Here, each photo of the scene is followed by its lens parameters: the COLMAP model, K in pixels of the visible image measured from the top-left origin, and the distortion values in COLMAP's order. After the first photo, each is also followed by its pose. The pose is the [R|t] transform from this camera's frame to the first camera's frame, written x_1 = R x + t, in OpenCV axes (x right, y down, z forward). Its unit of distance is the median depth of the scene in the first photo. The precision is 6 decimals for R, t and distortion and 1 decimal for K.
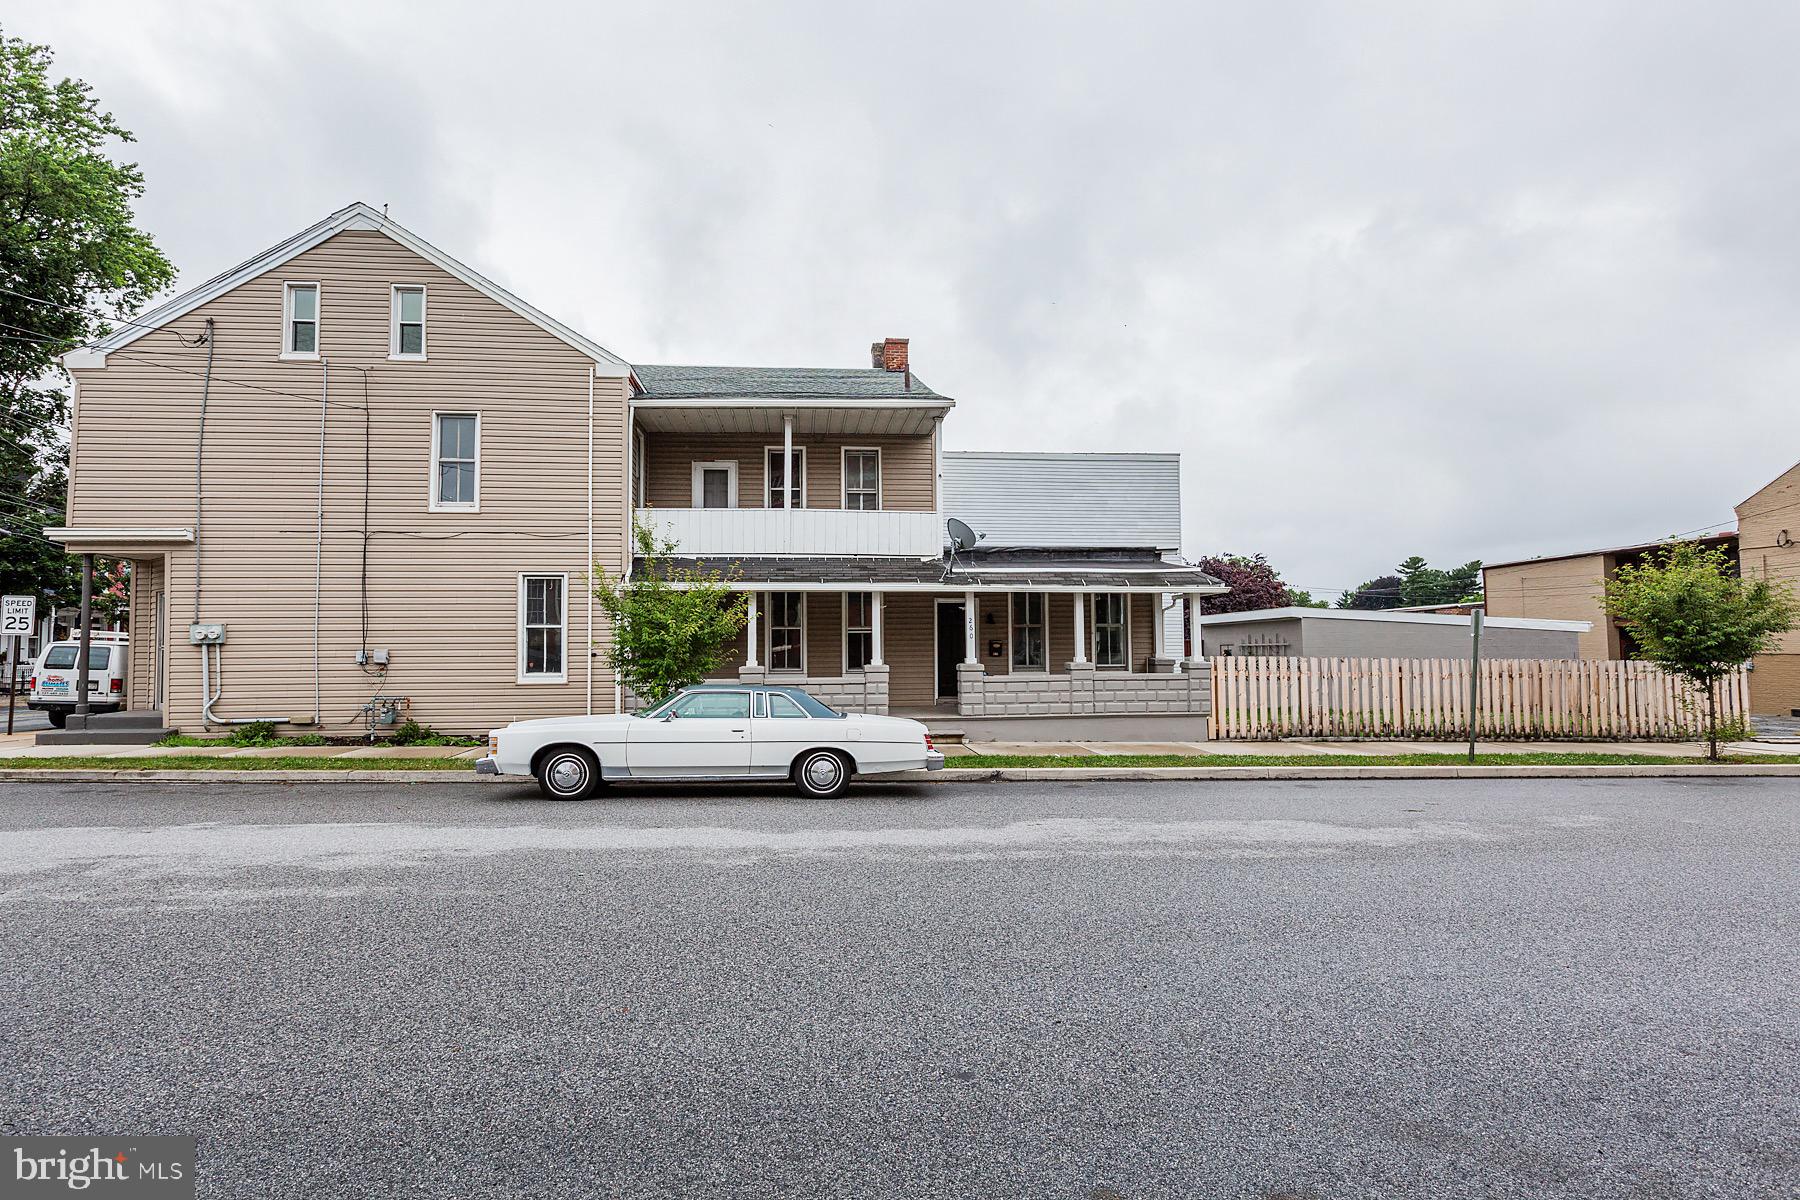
lens RADIAL K [[917.7, 0, 883.1], [0, 917.7, 603.7], [0, 0, 1]] dist [-0.002792, -0.000157]
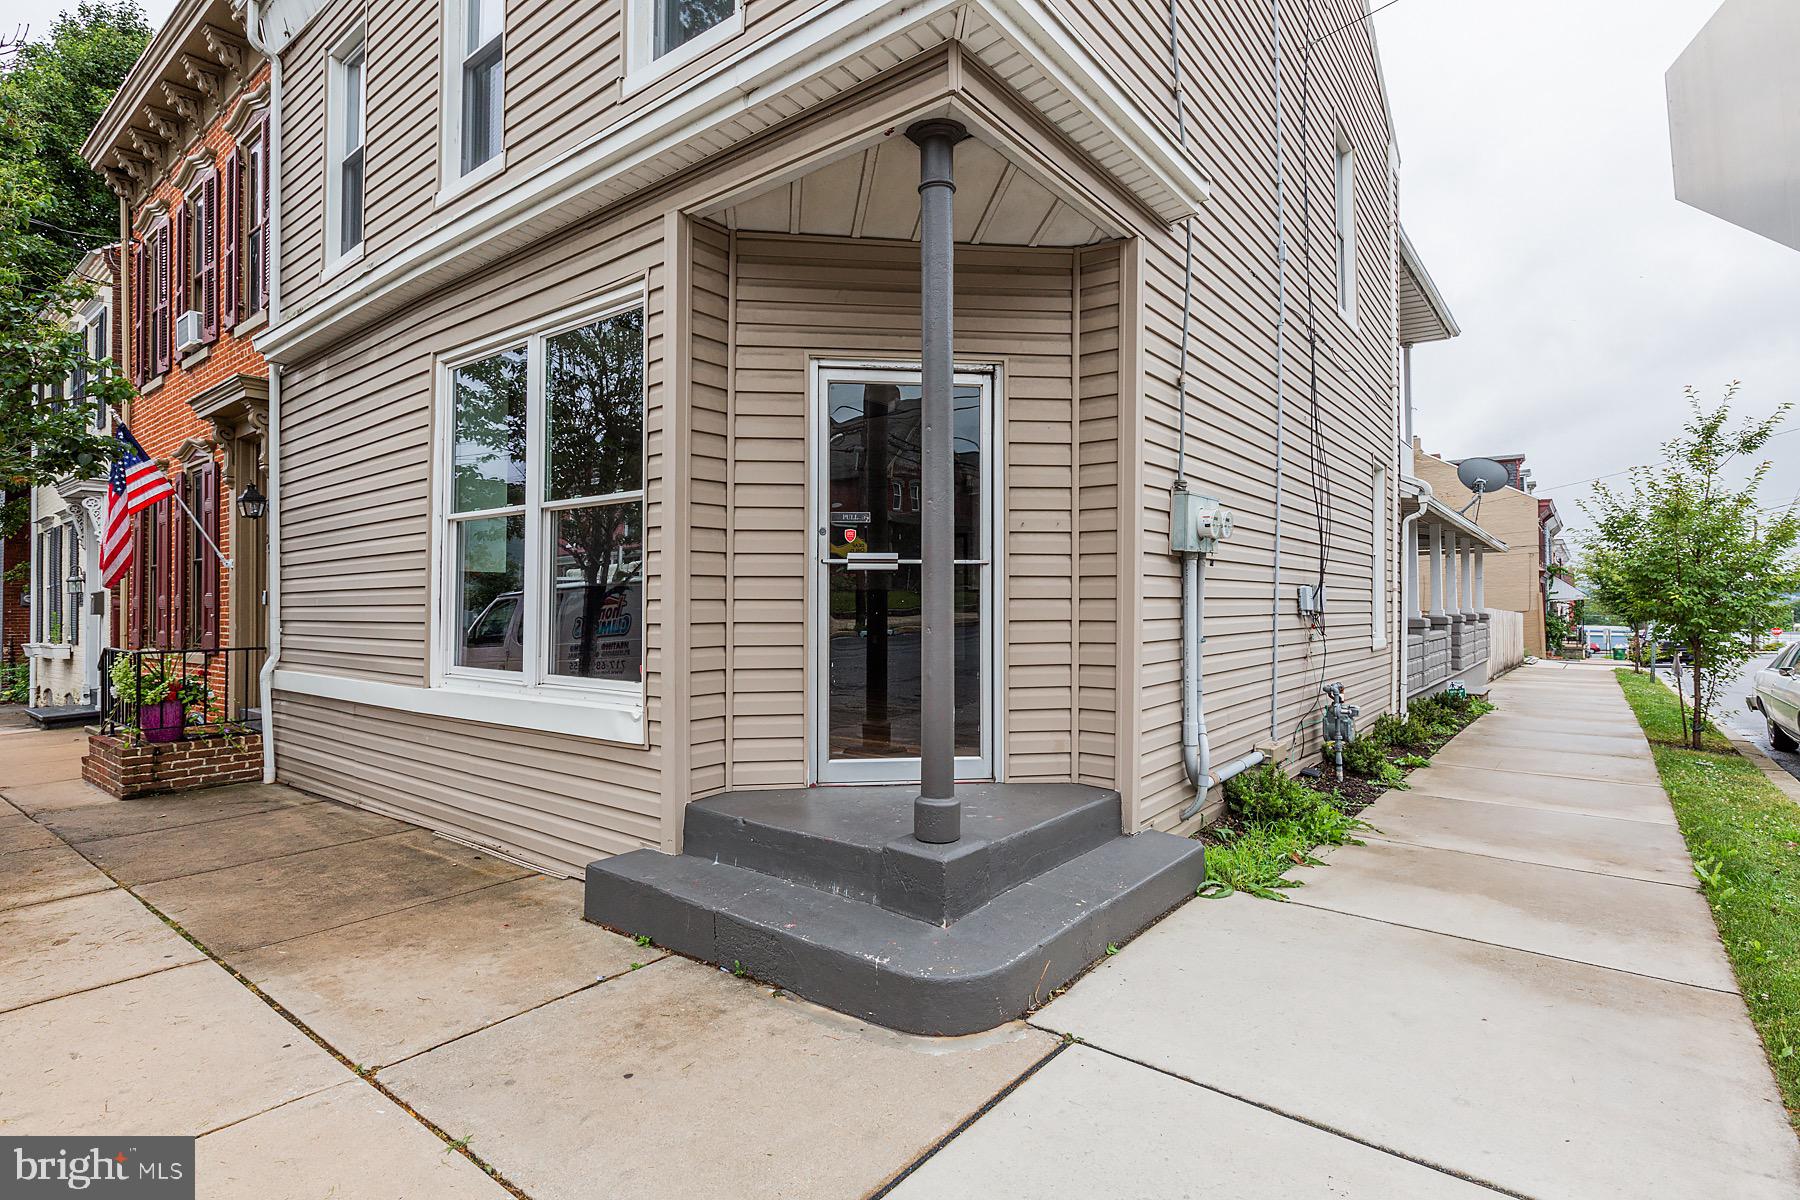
lens RADIAL K [[889.7, 0, 902.5], [0, 889.7, 590.8], [0, 0, 1]] dist [-0.001297, -0.000189]
pose [[0.685663, 0.018040, 0.727695, -0.953967], [-0.037190, 0.999255, 0.010269, 0.052646], [-0.726968, -0.034104, 0.685824, 0.785469]]
